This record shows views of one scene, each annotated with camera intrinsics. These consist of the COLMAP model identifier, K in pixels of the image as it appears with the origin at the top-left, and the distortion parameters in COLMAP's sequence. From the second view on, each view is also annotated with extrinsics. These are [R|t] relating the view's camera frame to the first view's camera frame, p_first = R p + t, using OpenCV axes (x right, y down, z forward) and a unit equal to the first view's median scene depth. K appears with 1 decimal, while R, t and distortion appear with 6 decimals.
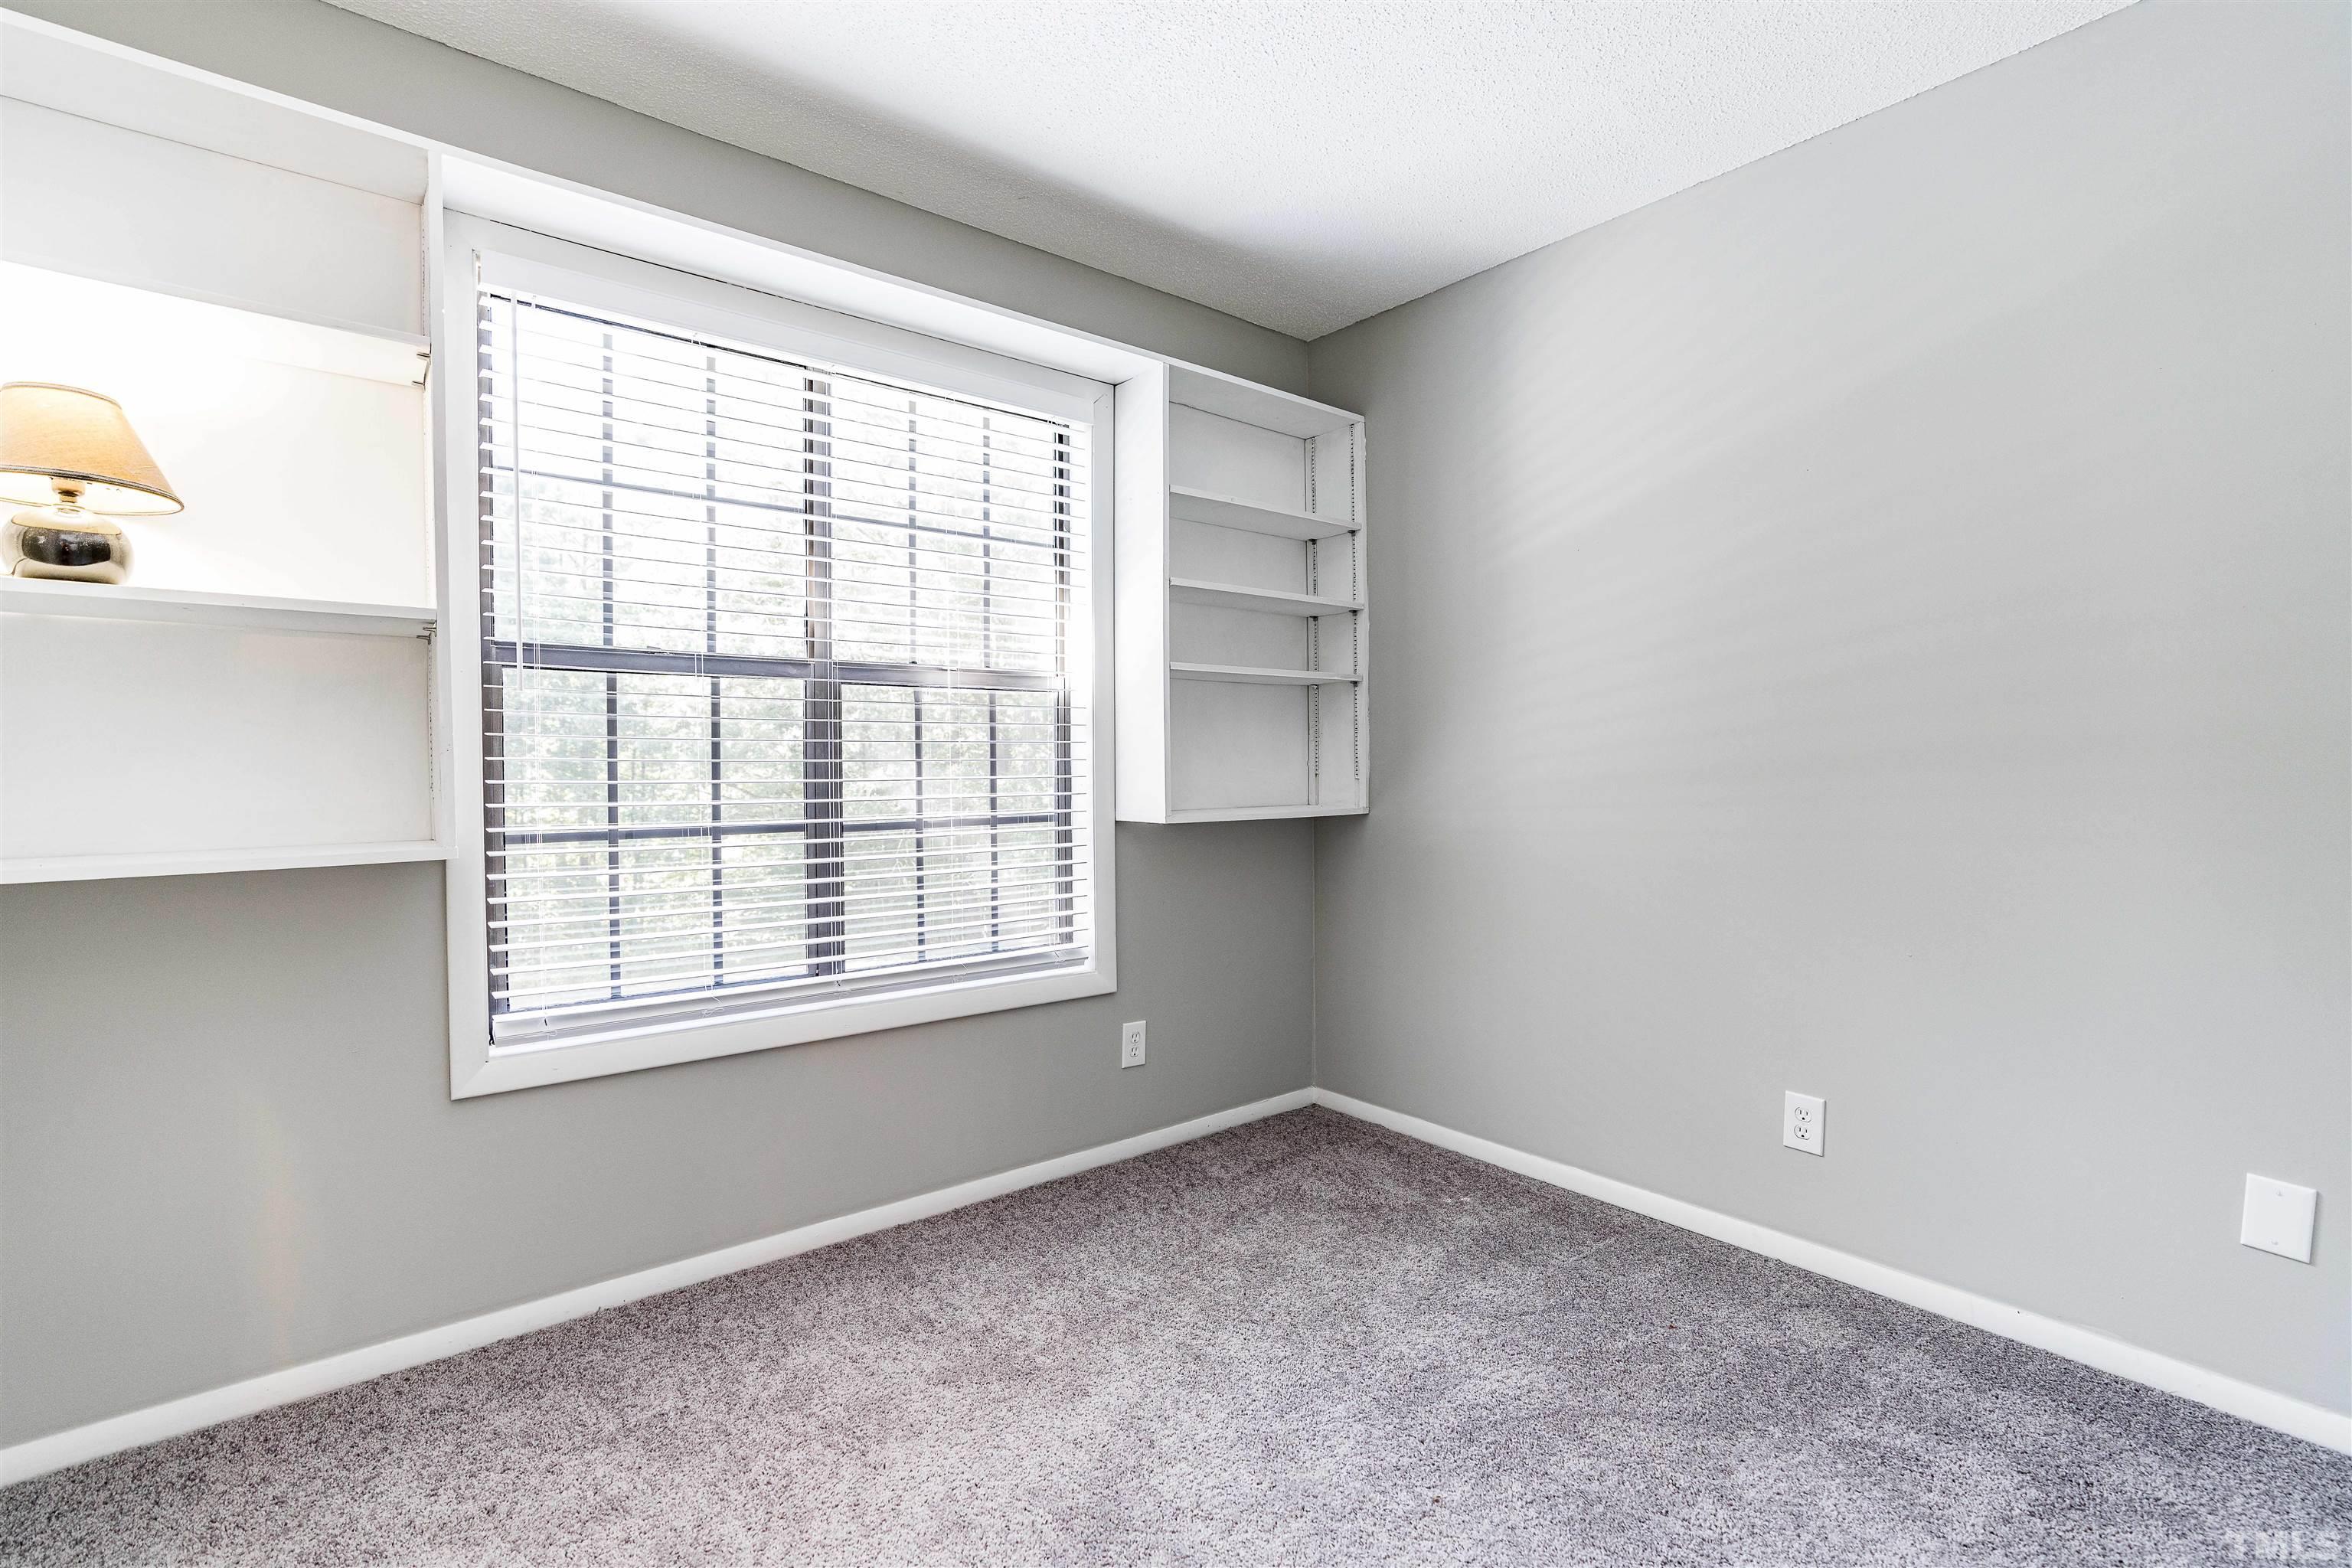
lens RADIAL K [[1082.5, 0, 1175.7], [0, 1082.5, 752.4], [0, 0, 1]] dist [0.038336, 0.021772]
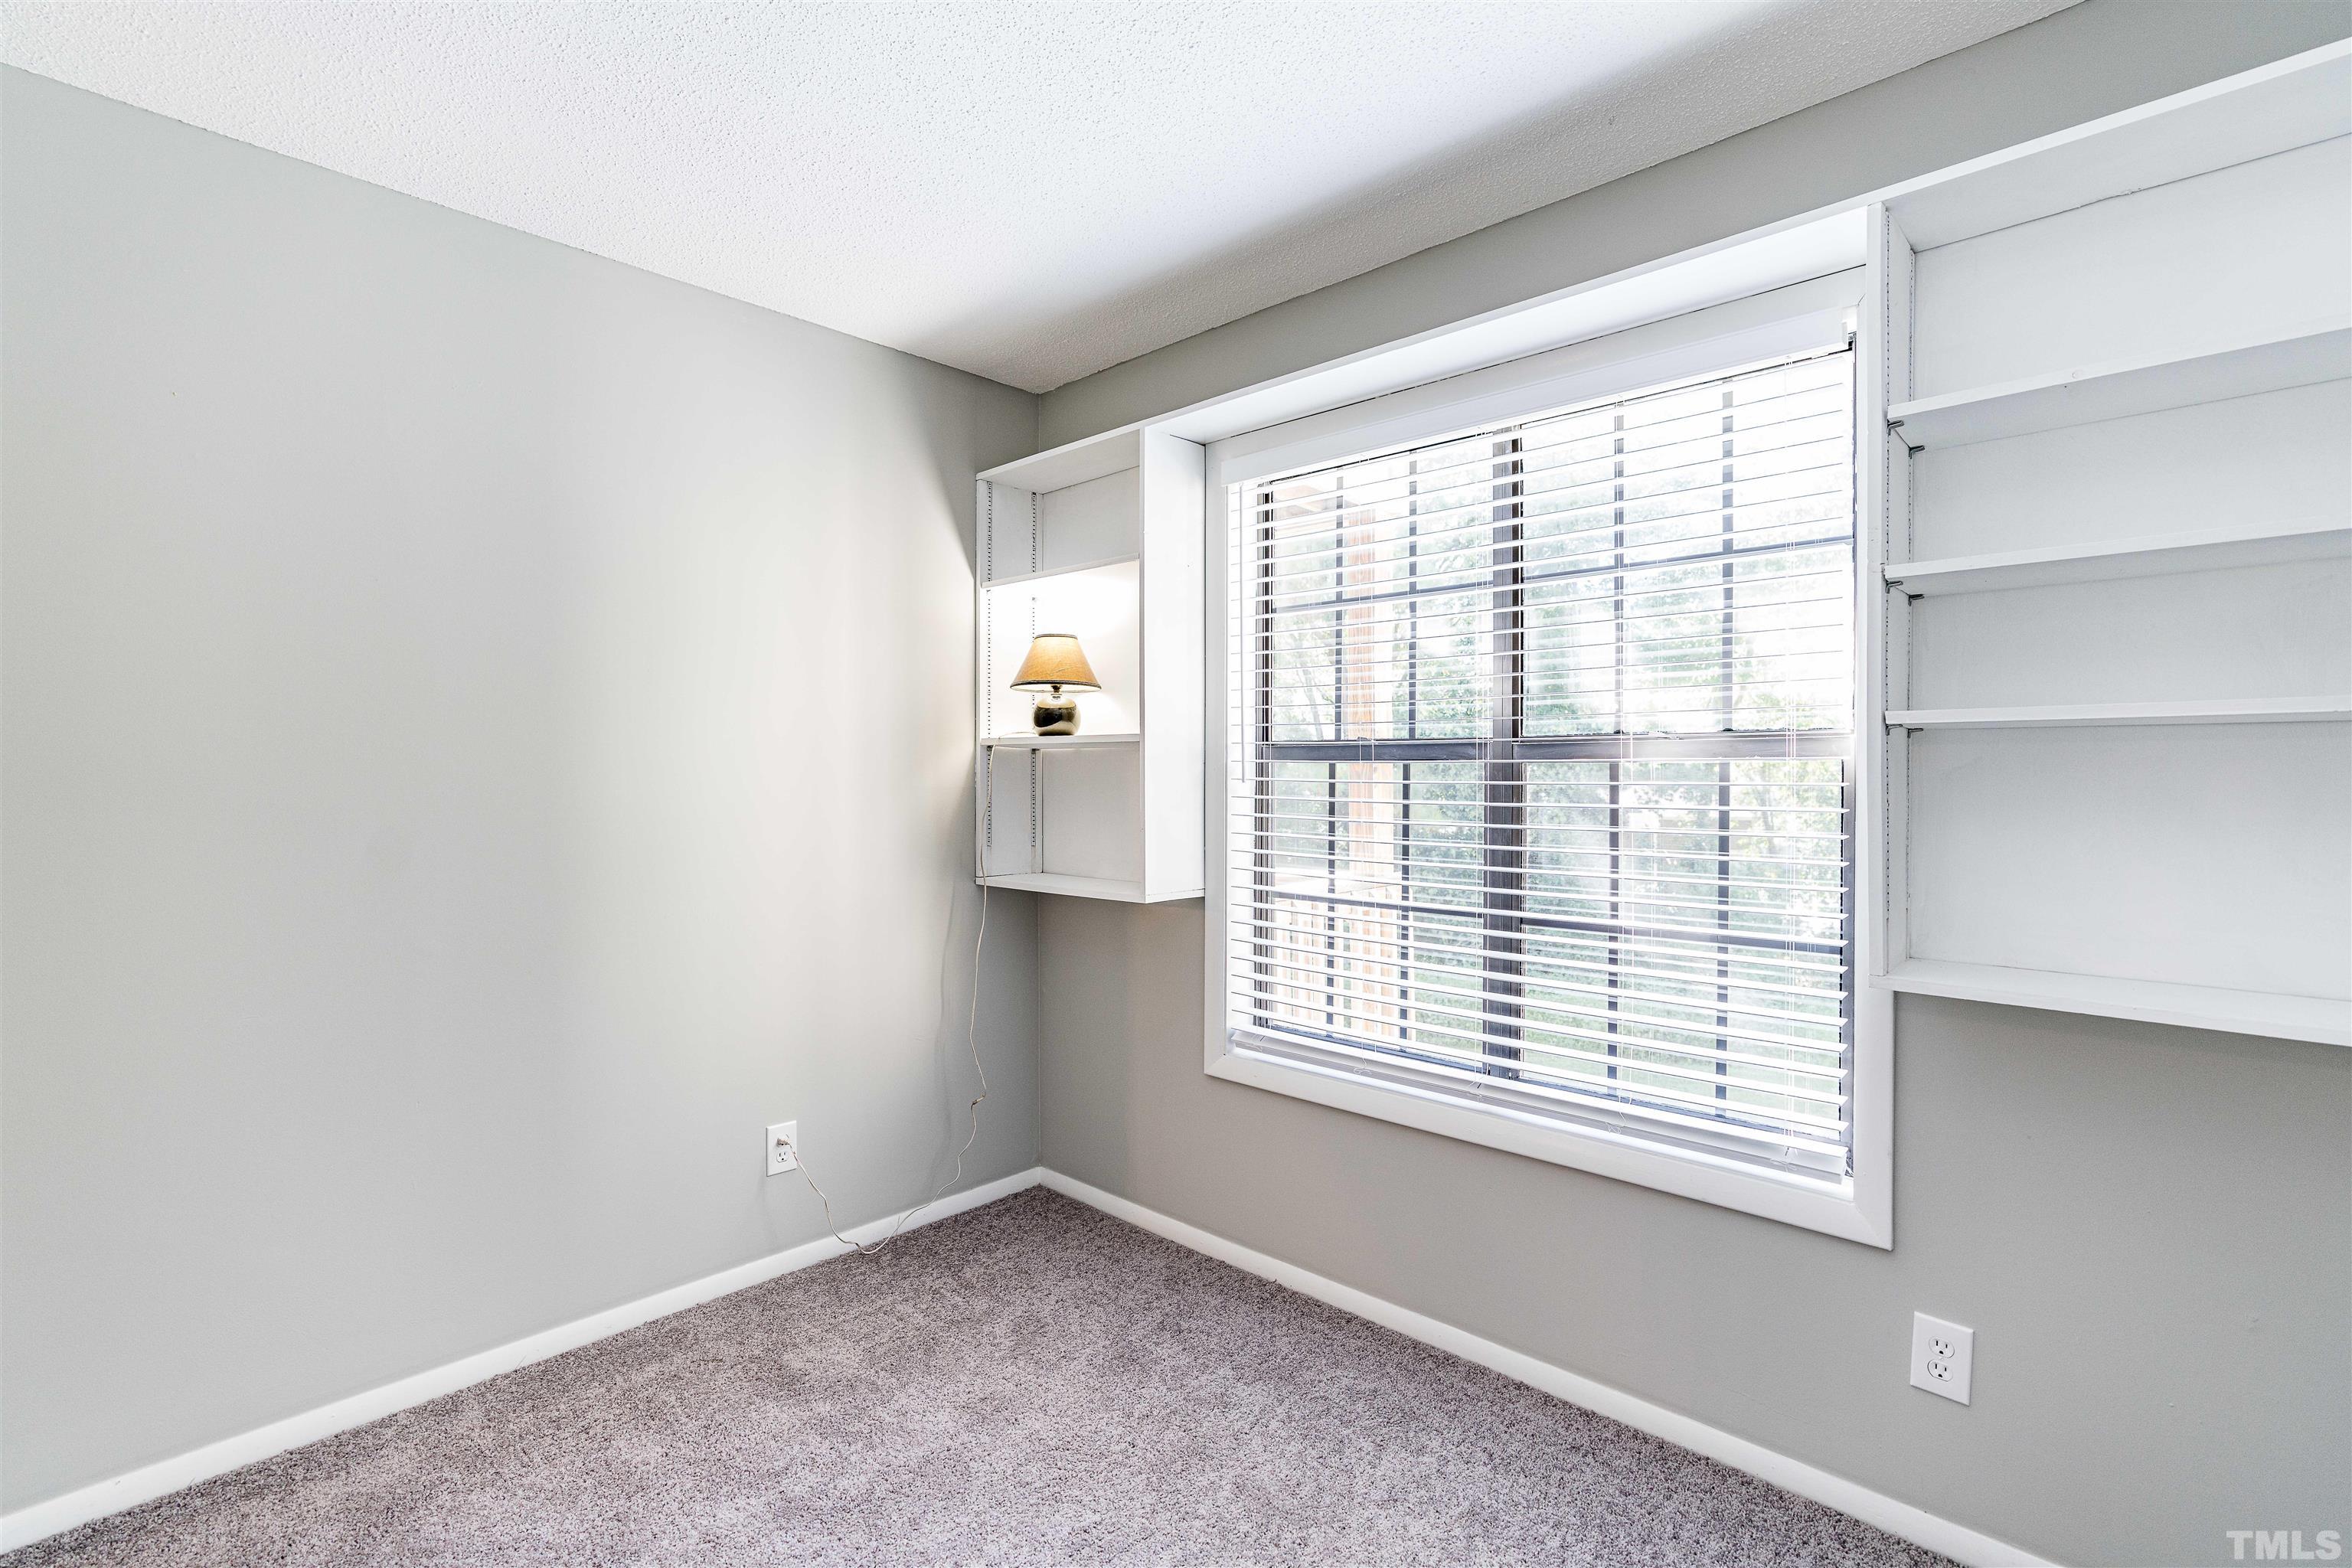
lens RADIAL K [[1076.3, 0, 1171.2], [0, 1076.3, 782.4], [0, 0, 1]] dist [-0.044114, 0.021344]
pose [[0.150375, 0.000207, -0.988629, 0.540496], [-0.008430, 0.999964, -0.001073, -0.044883], [0.988593, 0.008495, 0.150372, 0.588874]]
